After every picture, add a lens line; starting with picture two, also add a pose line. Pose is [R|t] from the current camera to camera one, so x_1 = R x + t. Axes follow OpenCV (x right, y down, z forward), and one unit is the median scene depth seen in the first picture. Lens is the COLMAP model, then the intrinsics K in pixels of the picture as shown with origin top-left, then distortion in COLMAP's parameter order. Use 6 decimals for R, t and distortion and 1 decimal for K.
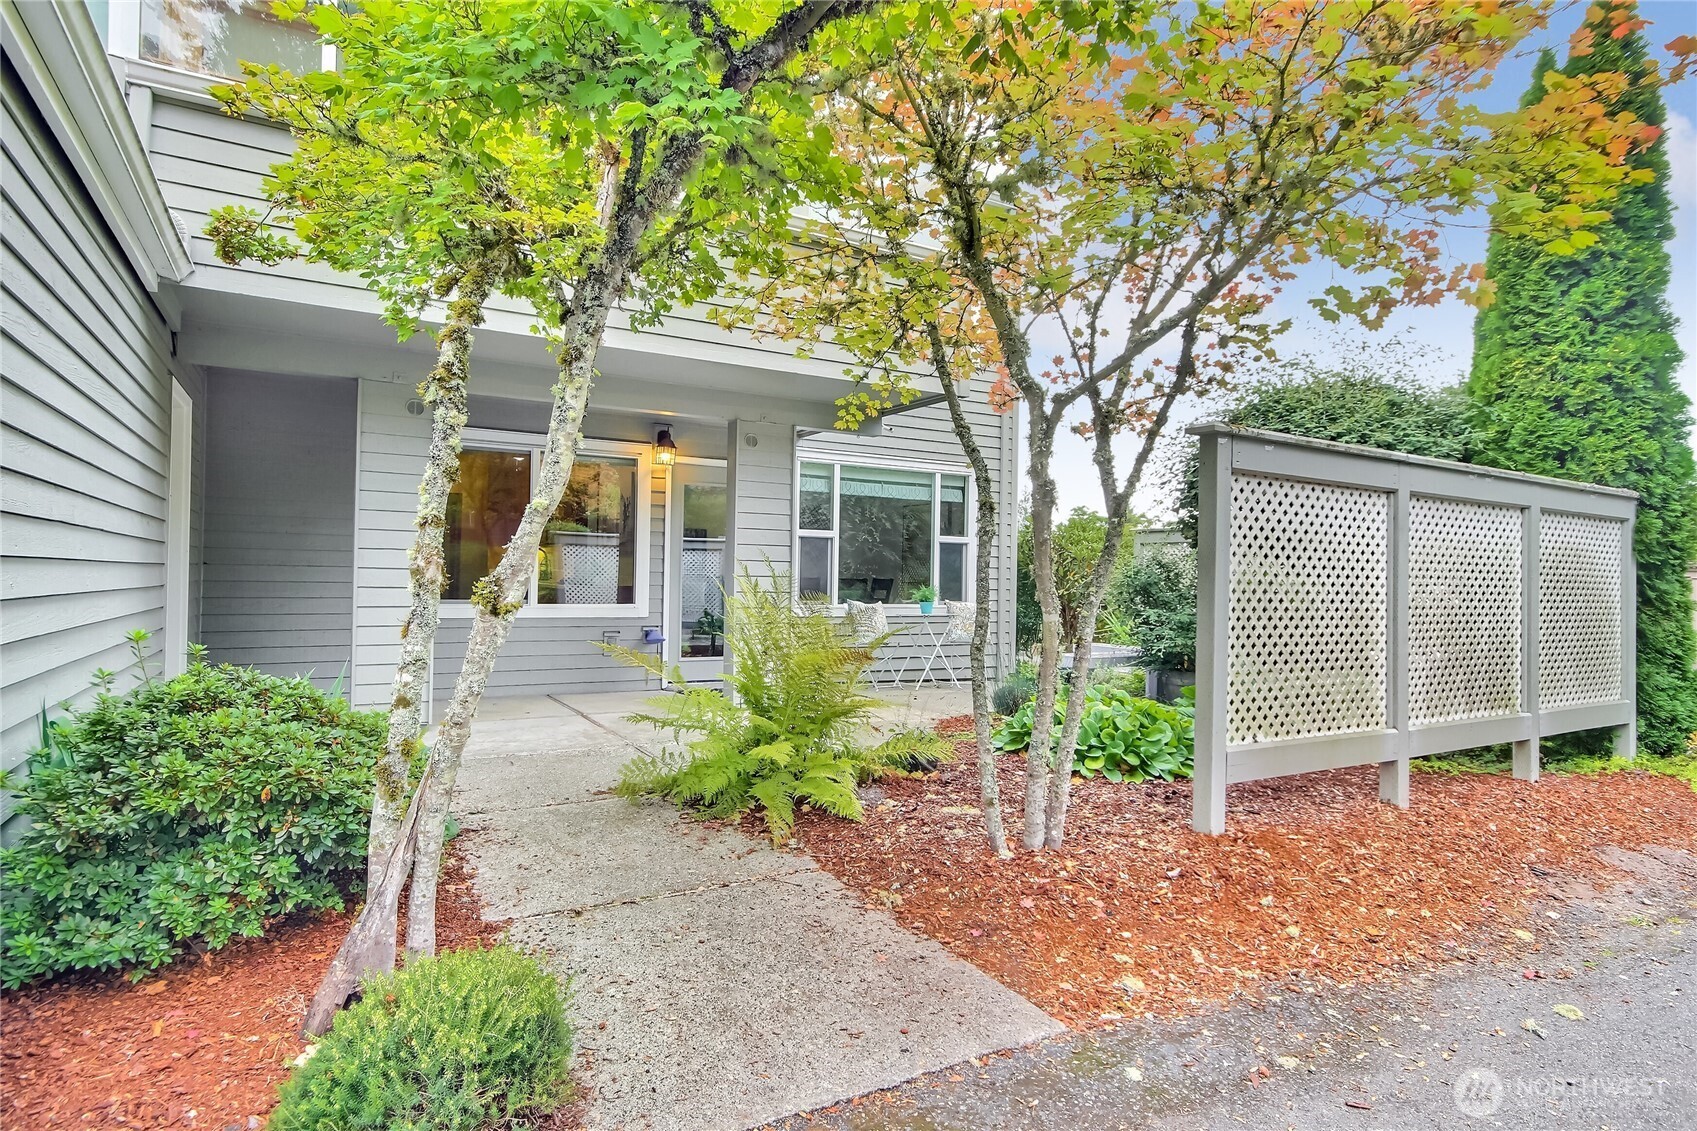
lens RADIAL K [[915.1, 0, 848.5], [0, 915.1, 565.5], [0, 0, 1]] dist [0.004543, 0.000593]
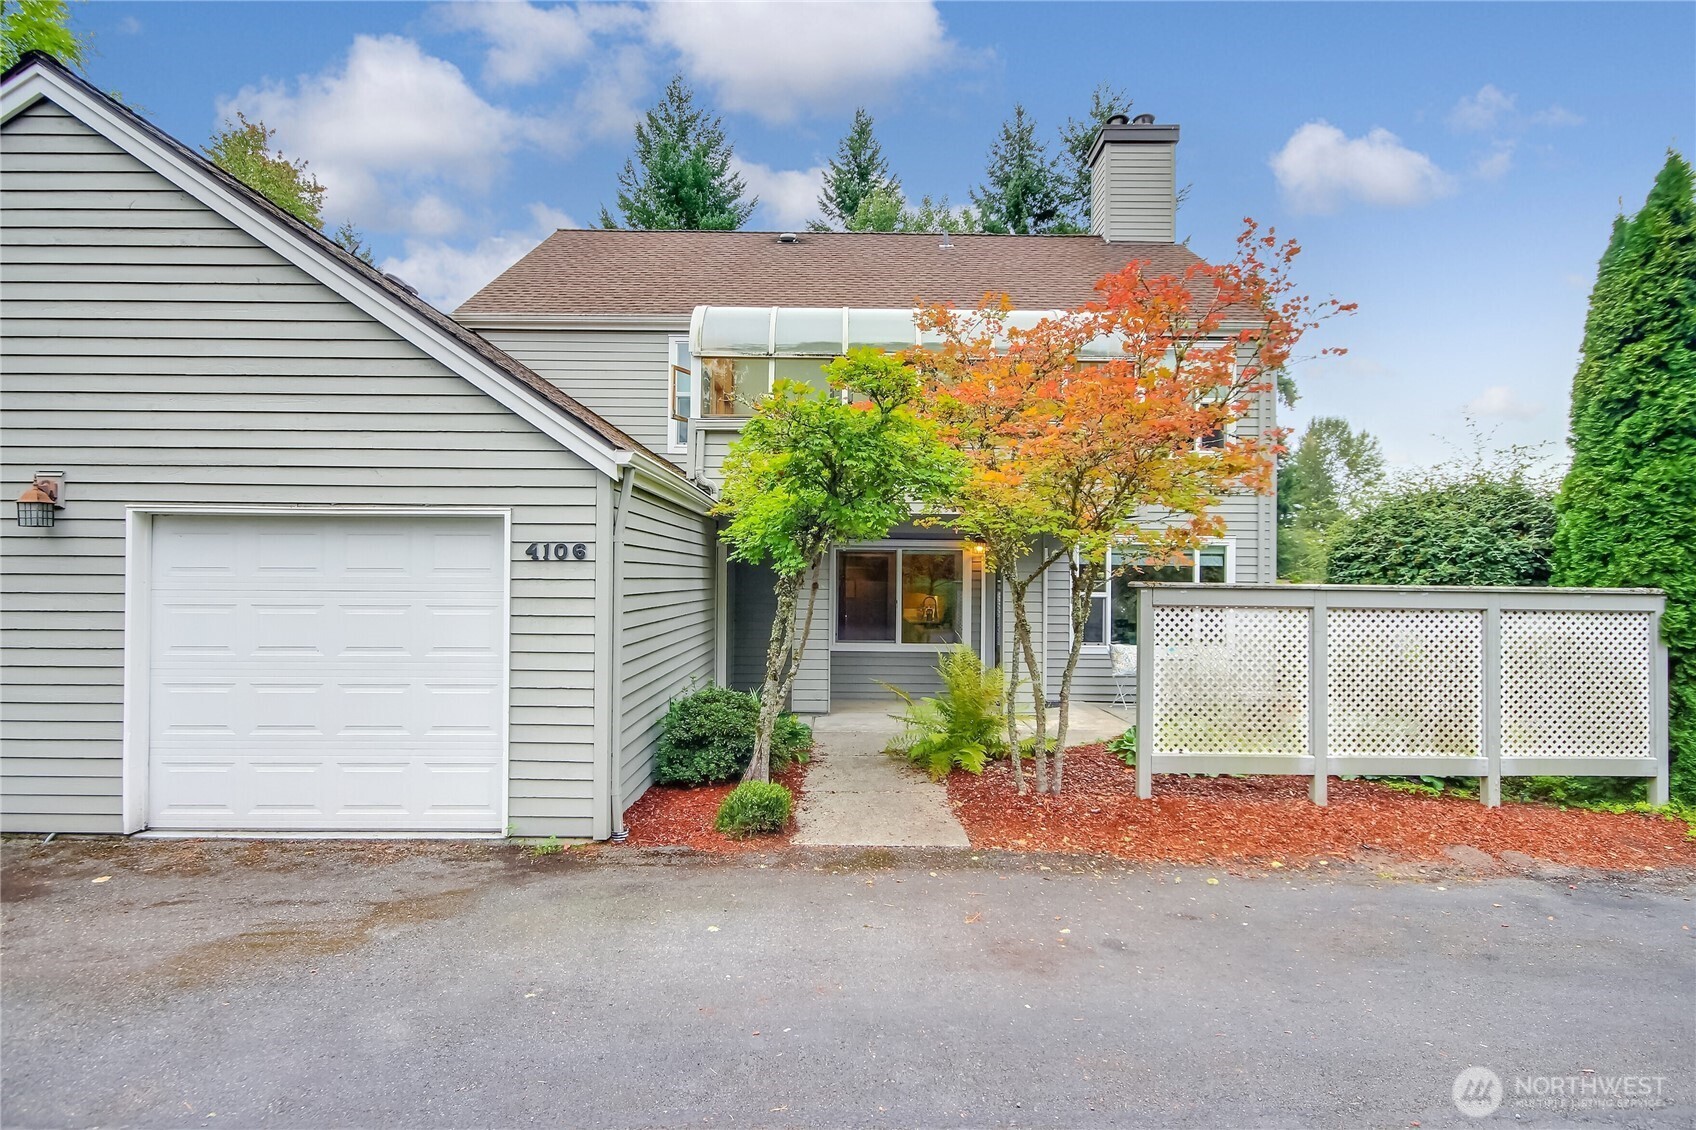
lens RADIAL K [[828.4, 0, 851.8], [0, 828.4, 573.7], [0, 0, 1]] dist [-0.004468, -0.000308]
pose [[0.873661, -0.013630, -0.486344, 0.679898], [0.010714, 0.999904, -0.008775, -0.156436], [0.486417, 0.002456, 0.873723, -0.757386]]
